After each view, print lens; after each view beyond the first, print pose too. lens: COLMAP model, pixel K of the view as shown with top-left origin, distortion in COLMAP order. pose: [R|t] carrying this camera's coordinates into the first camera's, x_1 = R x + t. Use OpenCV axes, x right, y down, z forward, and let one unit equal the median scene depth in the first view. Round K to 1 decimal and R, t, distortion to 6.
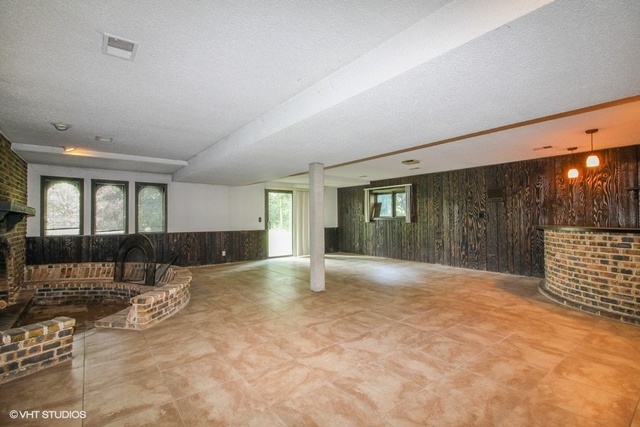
lens RADIAL K [[296.5, 0, 317.6], [0, 296.5, 214.9], [0, 0, 1]] dist [0.015778, -0.004107]
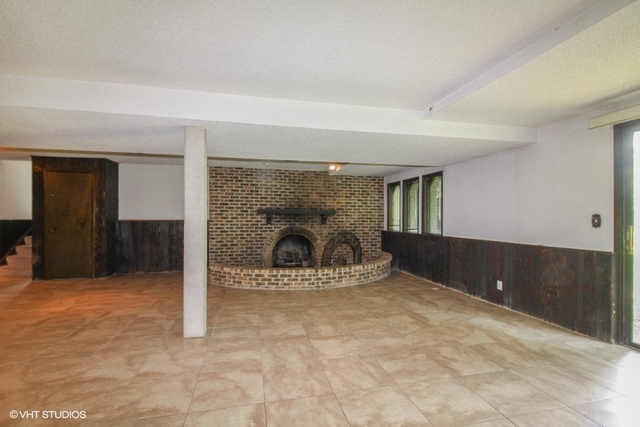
lens RADIAL K [[296.5, 0, 317.2], [0, 296.5, 216.9], [0, 0, 1]] dist [0.015778, -0.004107]
pose [[-0.422603, 0.003658, -0.906307, 0.610966], [0.017106, 0.999846, -0.003940, 0.017484], [0.906153, -0.017168, -0.422601, 2.005859]]
